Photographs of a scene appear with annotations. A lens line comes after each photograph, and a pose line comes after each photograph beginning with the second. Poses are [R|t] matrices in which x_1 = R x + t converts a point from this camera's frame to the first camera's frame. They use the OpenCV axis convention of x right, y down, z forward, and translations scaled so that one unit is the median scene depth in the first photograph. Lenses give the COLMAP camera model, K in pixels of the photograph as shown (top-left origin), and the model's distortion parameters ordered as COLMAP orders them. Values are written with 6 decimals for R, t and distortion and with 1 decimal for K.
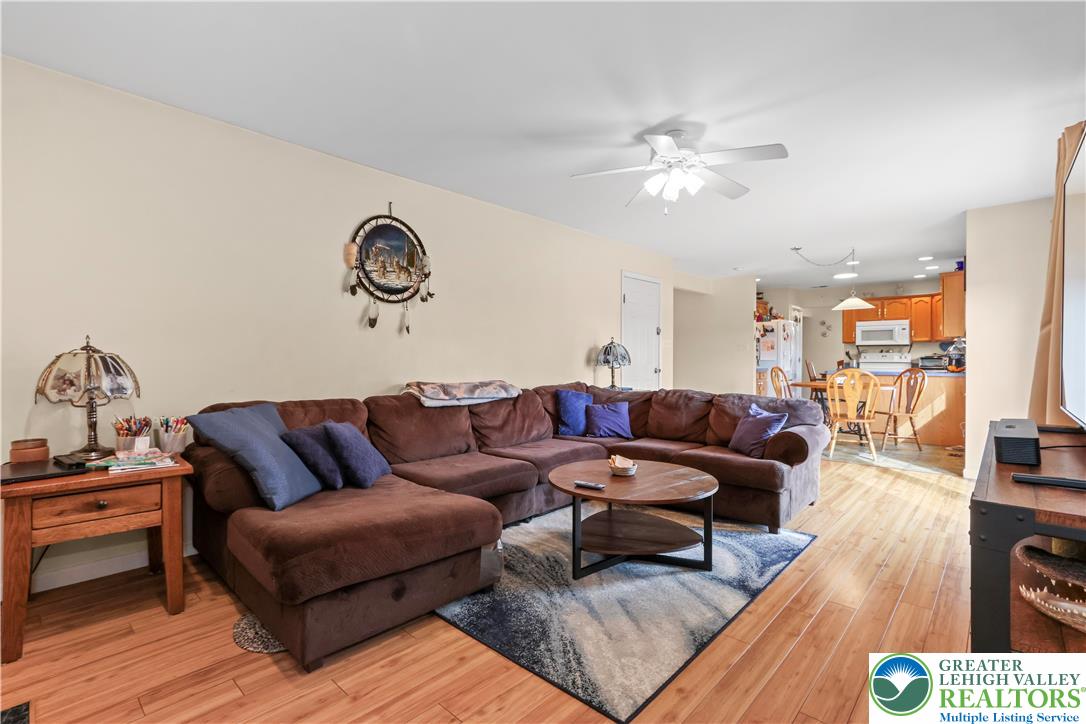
lens RADIAL K [[502.7, 0, 534.9], [0, 502.7, 361.1], [0, 0, 1]] dist [-0.001287, 0.002020]
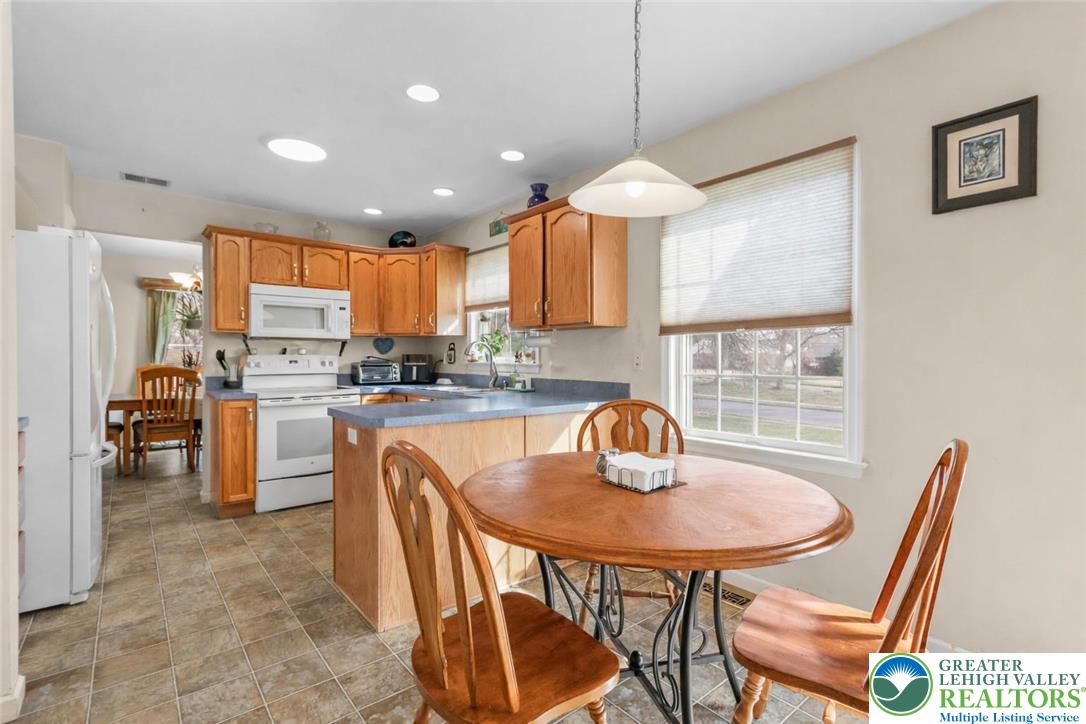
lens RADIAL K [[500.0, 0, 538.8], [0, 500.0, 362.0], [0, 0, 1]] dist [0.001197, 0.001161]
pose [[0.127384, -0.010209, 0.991801, 0.241199], [0.004429, 0.999943, 0.009724, -0.012655], [-0.991844, 0.003154, 0.127422, 0.701852]]
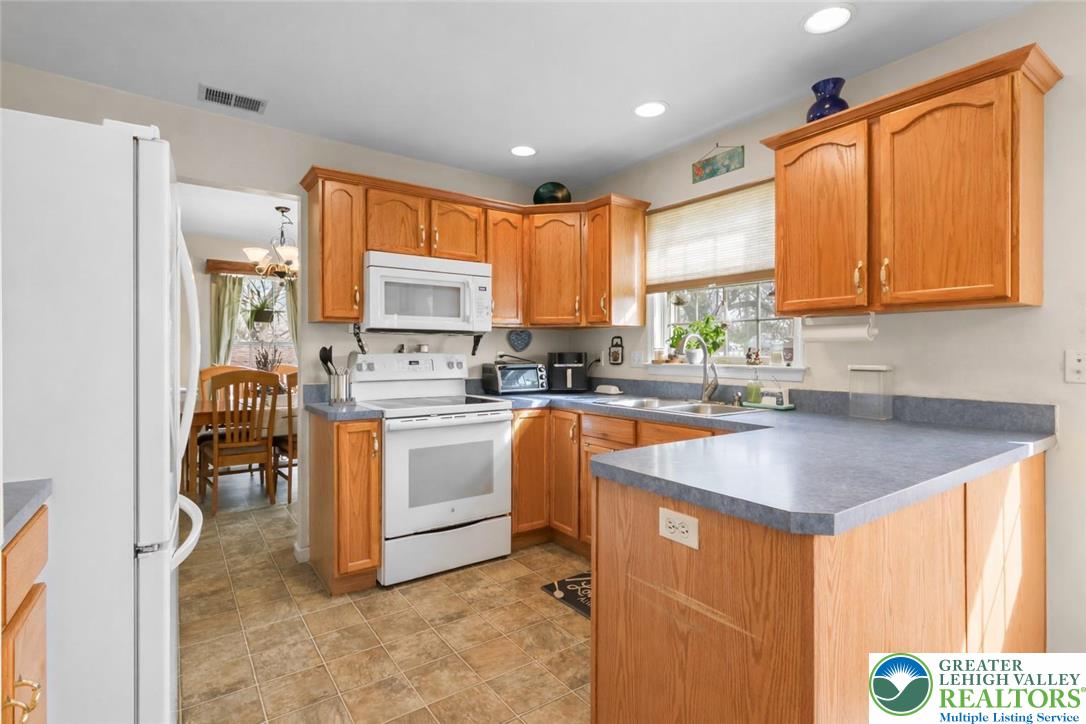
lens RADIAL K [[528.1, 0, 540.8], [0, 528.1, 356.4], [0, 0, 1]] dist [-0.003699, -0.000176]
pose [[0.204991, -0.004804, 0.978752, 0.349722], [0.004742, 0.999981, 0.003915, -0.014847], [-0.978752, 0.003839, 0.205010, 0.838673]]
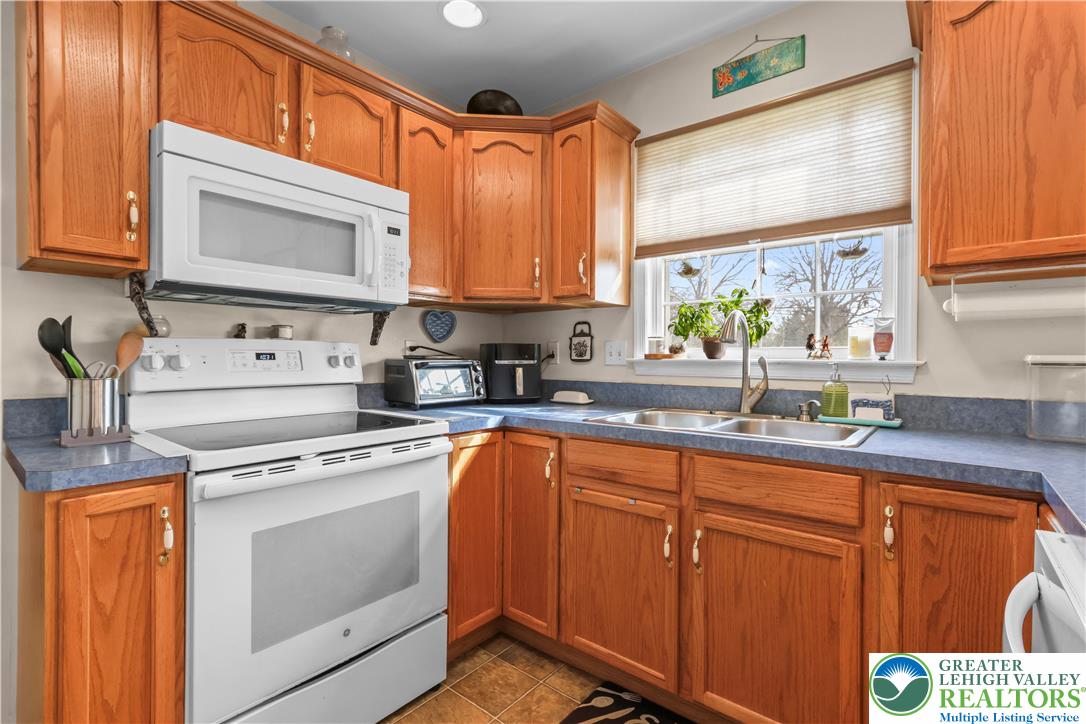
lens RADIAL K [[502.7, 0, 541.2], [0, 502.7, 360.2], [0, 0, 1]] dist [-0.001287, 0.002020]
pose [[-0.056354, -0.005047, 0.998398, 0.489660], [0.001259, 0.999986, 0.005126, -0.008558], [-0.998410, 0.001546, -0.056347, 0.904121]]
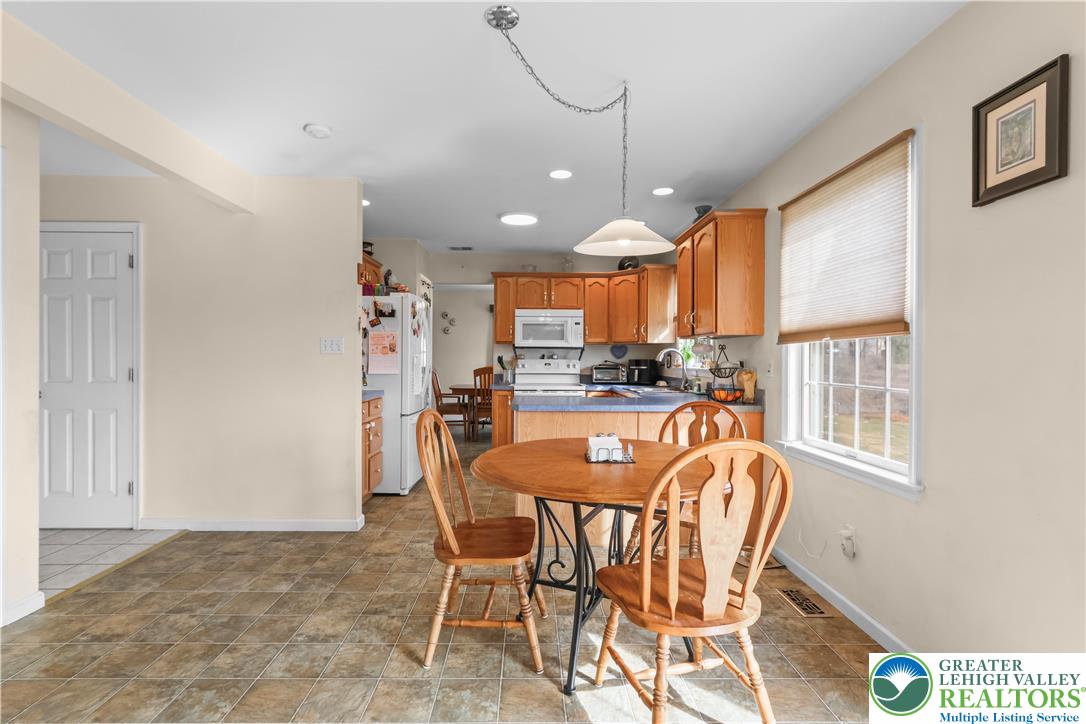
lens RADIAL K [[502.7, 0, 536.8], [0, 502.7, 361.4], [0, 0, 1]] dist [-0.001287, 0.002020]
pose [[0.719540, -0.001278, 0.694449, 0.226867], [-0.001905, 0.999991, 0.003813, -0.015640], [-0.694448, -0.004066, 0.719531, 0.536247]]
